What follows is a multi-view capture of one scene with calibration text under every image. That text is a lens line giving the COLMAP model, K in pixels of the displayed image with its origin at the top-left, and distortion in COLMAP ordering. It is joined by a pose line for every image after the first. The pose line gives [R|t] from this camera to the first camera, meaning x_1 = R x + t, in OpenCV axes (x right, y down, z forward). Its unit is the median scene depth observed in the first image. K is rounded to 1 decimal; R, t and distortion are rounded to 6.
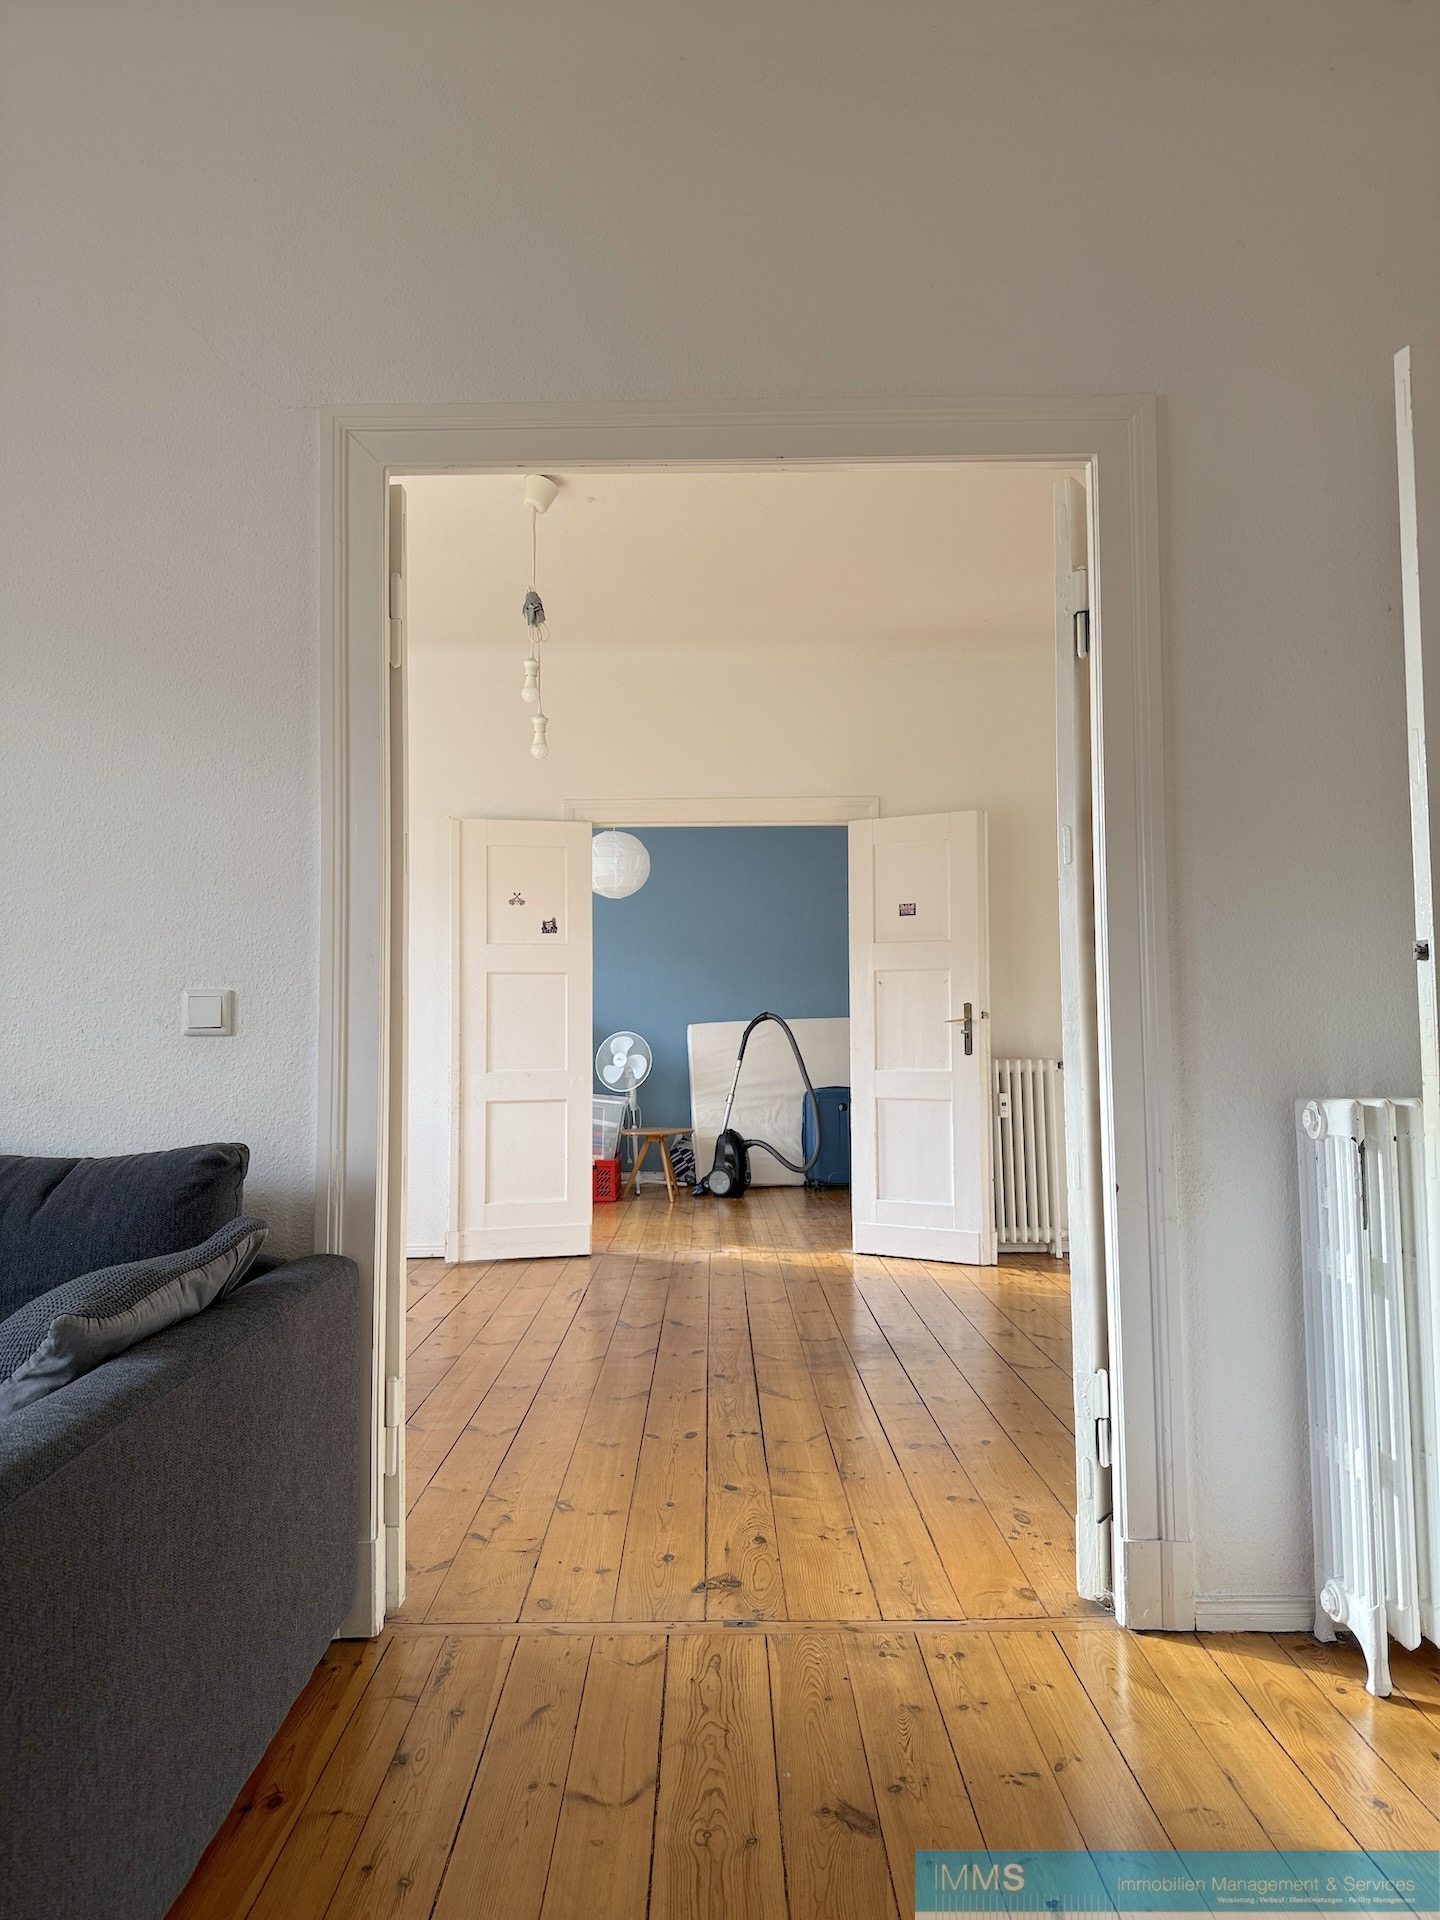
lens RADIAL K [[1365.0, 0, 716.4], [0, 1365.0, 945.9], [0, 0, 1]] dist [0.013768, -0.020065]
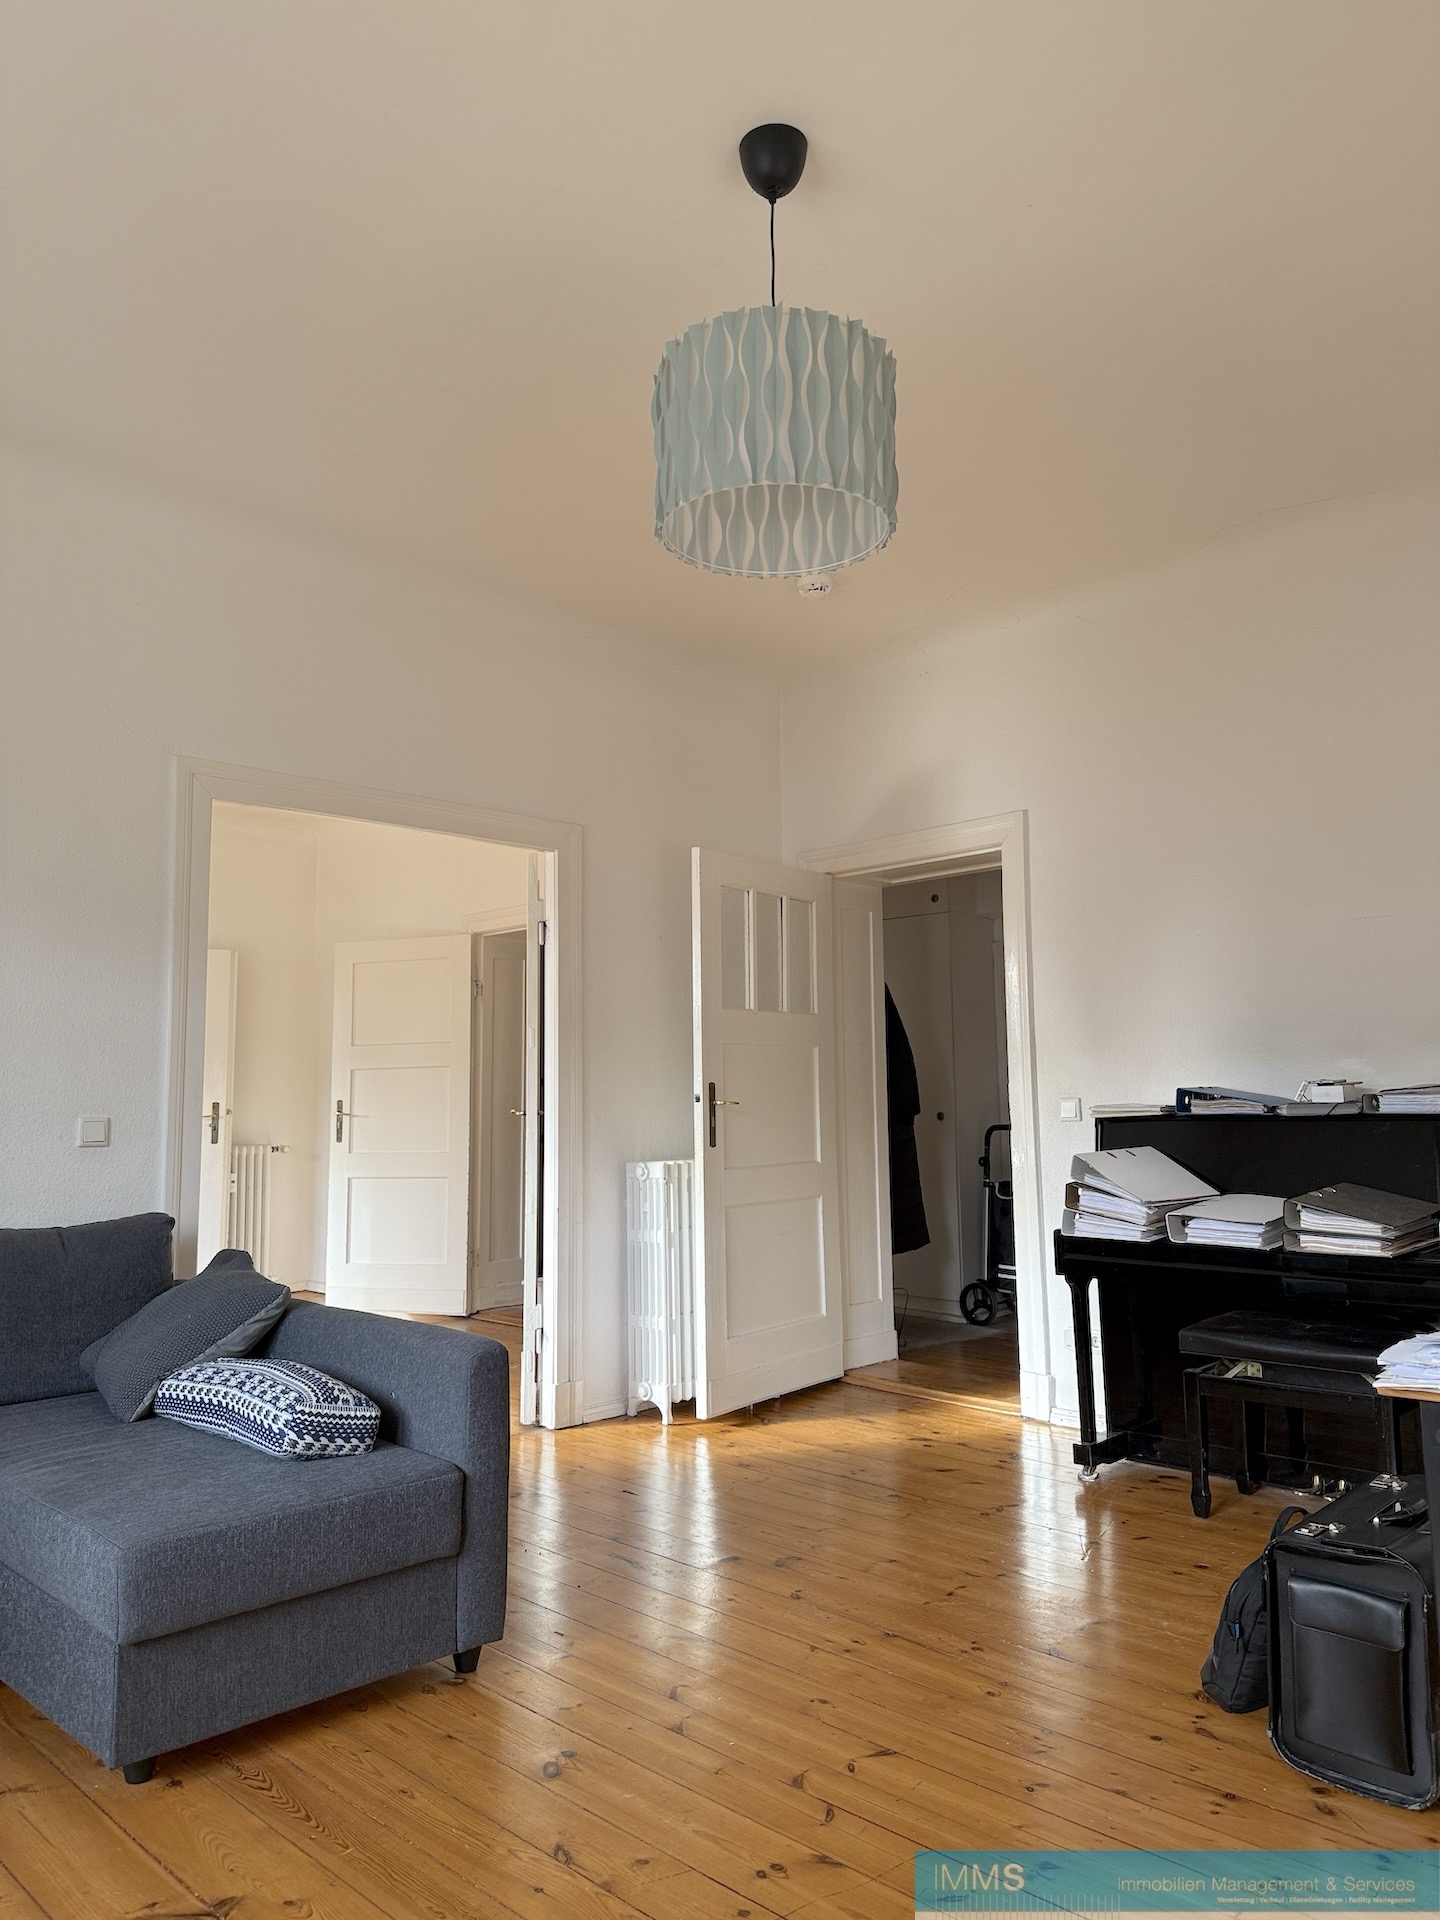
lens RADIAL K [[1365.0, 0, 729.4], [0, 1365.0, 963.0], [0, 0, 1]] dist [0.013768, -0.020065]
pose [[0.704232, 0.067266, 0.706776, -0.381200], [-0.036820, 0.997622, -0.058259, -0.030883], [-0.709015, 0.015004, 0.705034, -0.238148]]
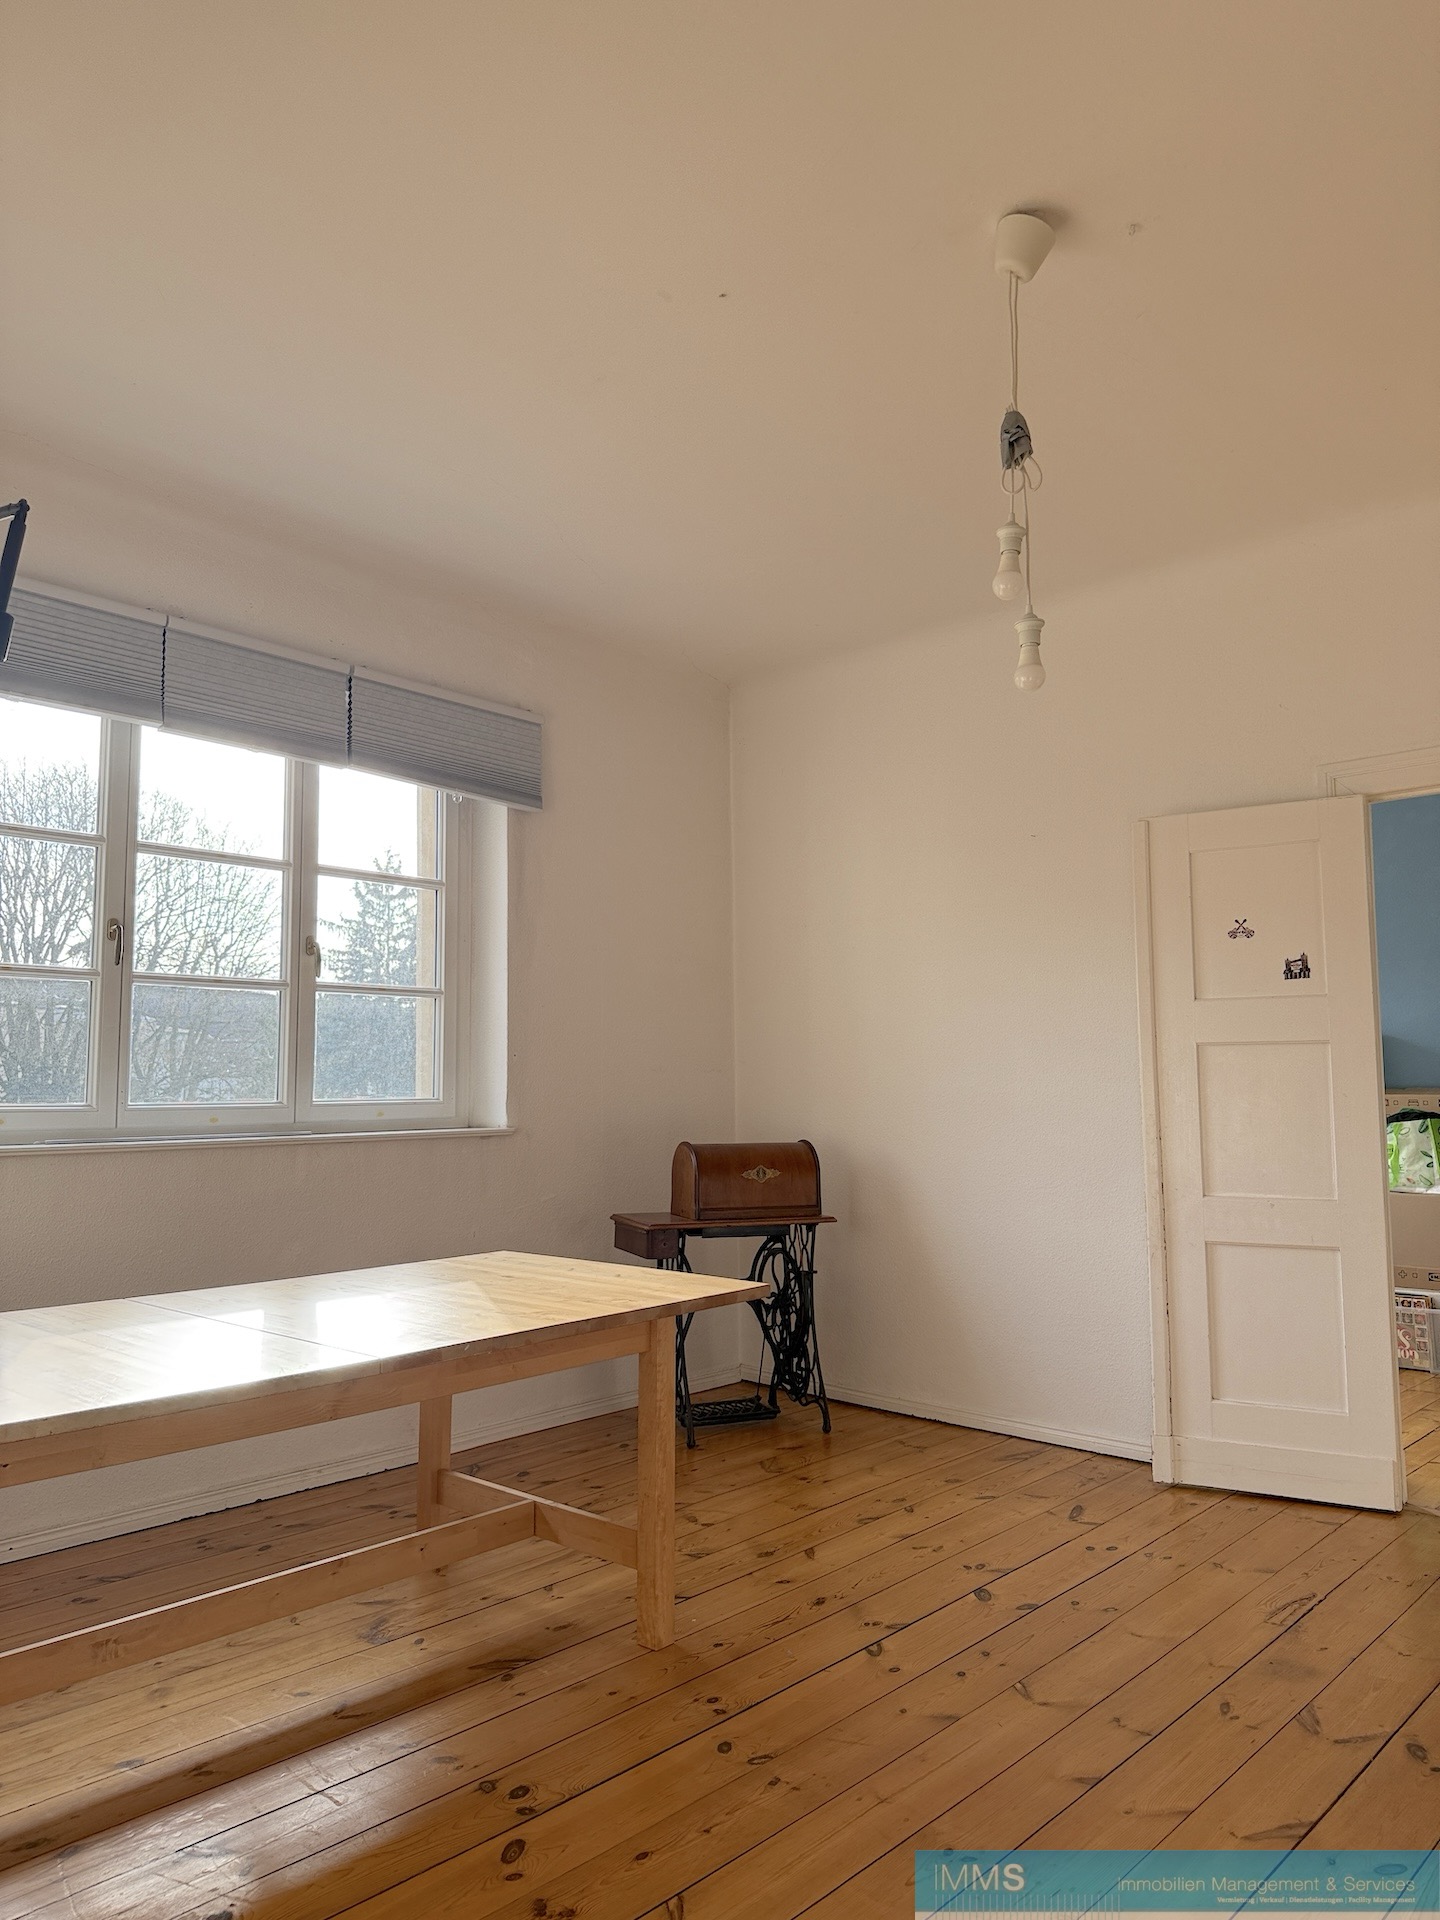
lens RADIAL K [[1365.0, 0, 713.0], [0, 1365.0, 950.5], [0, 0, 1]] dist [0.013768, -0.020065]
pose [[0.730623, -0.067463, -0.679440, 0.113417], [0.048795, 0.997721, -0.046594, -0.006247], [0.681035, 0.000890, 0.732250, 0.358869]]
